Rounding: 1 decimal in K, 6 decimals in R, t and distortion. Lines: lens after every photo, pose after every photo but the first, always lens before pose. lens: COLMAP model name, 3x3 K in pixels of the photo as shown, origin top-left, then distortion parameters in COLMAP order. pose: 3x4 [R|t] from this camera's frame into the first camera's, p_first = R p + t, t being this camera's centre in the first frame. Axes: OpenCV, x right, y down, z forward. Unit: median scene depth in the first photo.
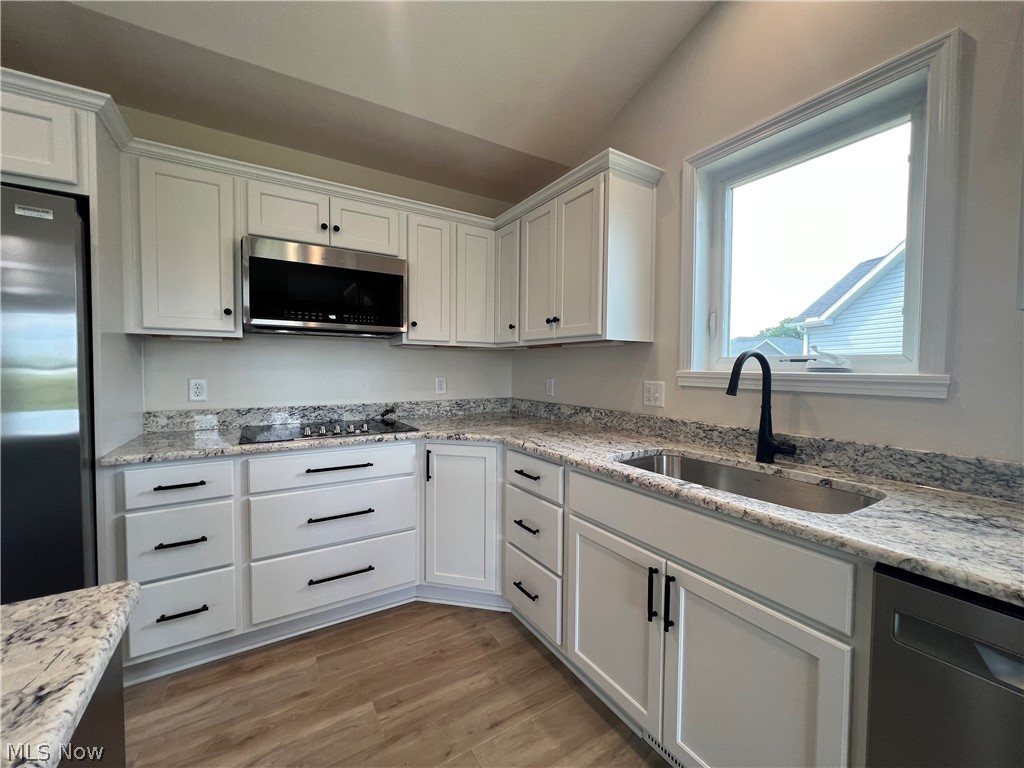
lens RADIAL K [[410.0, 0, 512.1], [0, 410.0, 381.5], [0, 0, 1]] dist [-0.002875, 0.000729]
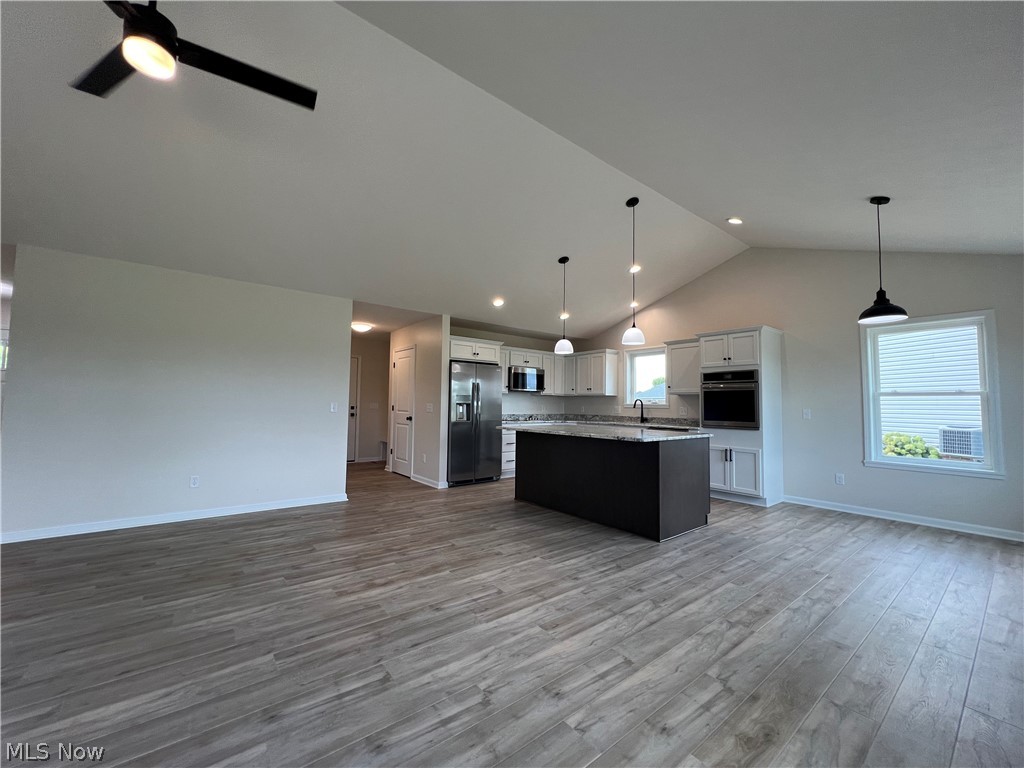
lens RADIAL K [[409.9, 0, 512.0], [0, 409.9, 381.9], [0, 0, 1]] dist [-0.002877, 0.001047]
pose [[0.993230, 0.013620, 0.115363, -1.095640], [-0.003176, 0.995915, -0.090234, 0.123347], [-0.116121, 0.089257, 0.989216, -2.731844]]
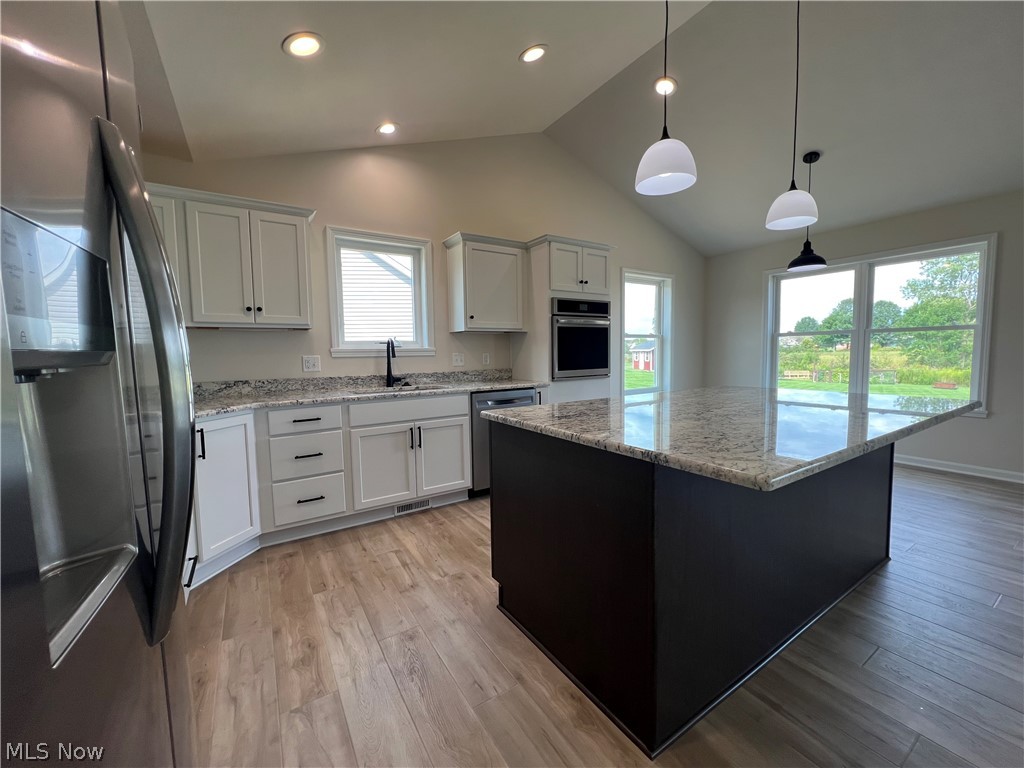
lens RADIAL K [[410.0, 0, 512.0], [0, 410.0, 382.1], [0, 0, 1]] dist [-0.002875, 0.000729]
pose [[-0.014615, -0.081907, 0.996533, -1.336785], [0.051081, 0.995277, 0.082553, 0.010431], [-0.998588, 0.052110, -0.010362, 0.269414]]
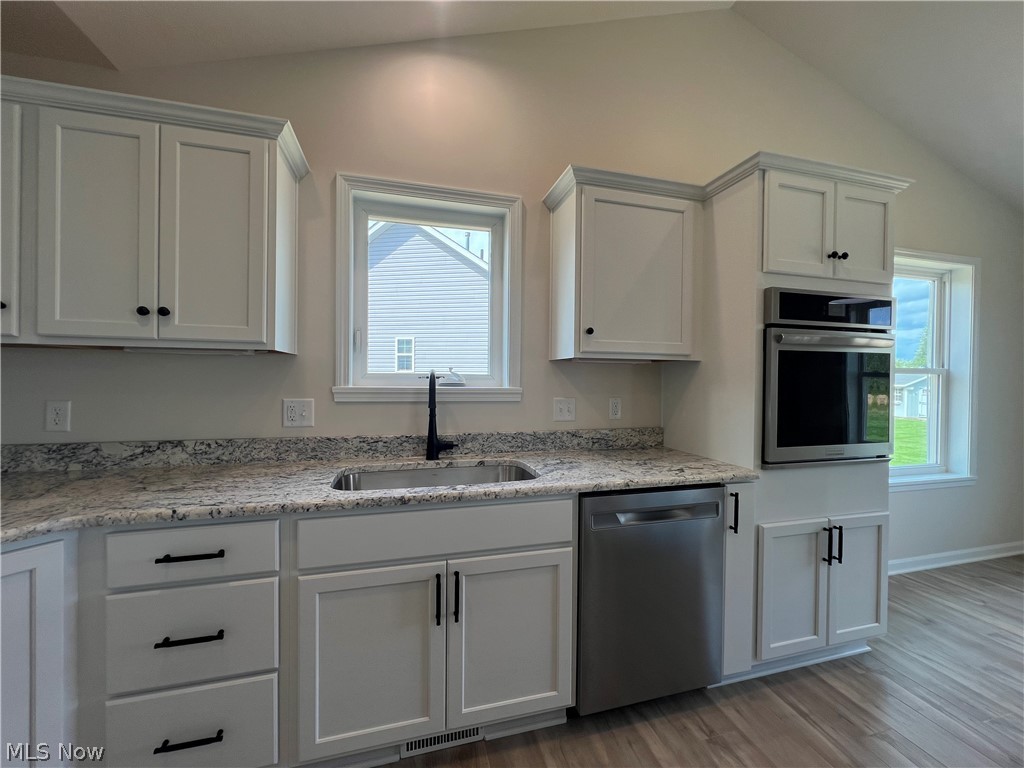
lens RADIAL K [[410.0, 0, 511.9], [0, 410.0, 381.7], [0, 0, 1]] dist [-0.002875, 0.000729]
pose [[0.285829, -0.011876, 0.958207, -0.404103], [0.025963, 0.999652, 0.004644, -0.031690], [-0.957929, 0.023551, 0.286038, 0.321553]]
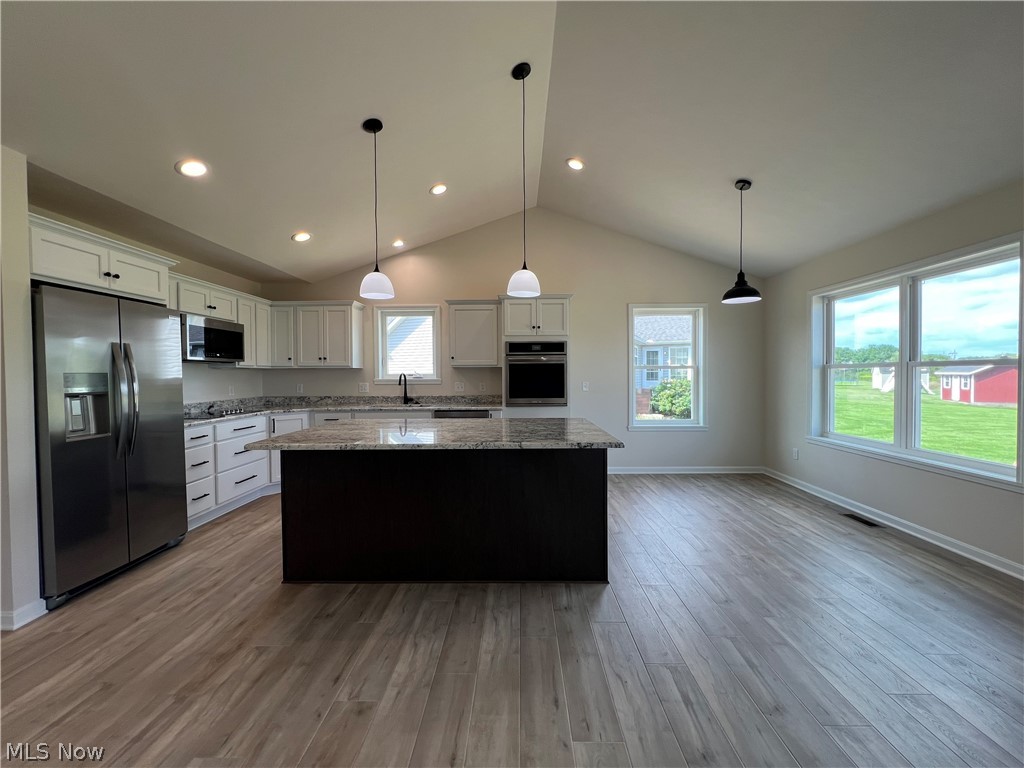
lens RADIAL K [[410.0, 0, 512.0], [0, 410.0, 381.9], [0, 0, 1]] dist [-0.002875, 0.000729]
pose [[0.539238, -0.027996, 0.841688, -1.468220], [0.040150, 0.999165, 0.007511, 0.011066], [-0.841196, 0.029743, 0.539912, -1.329318]]
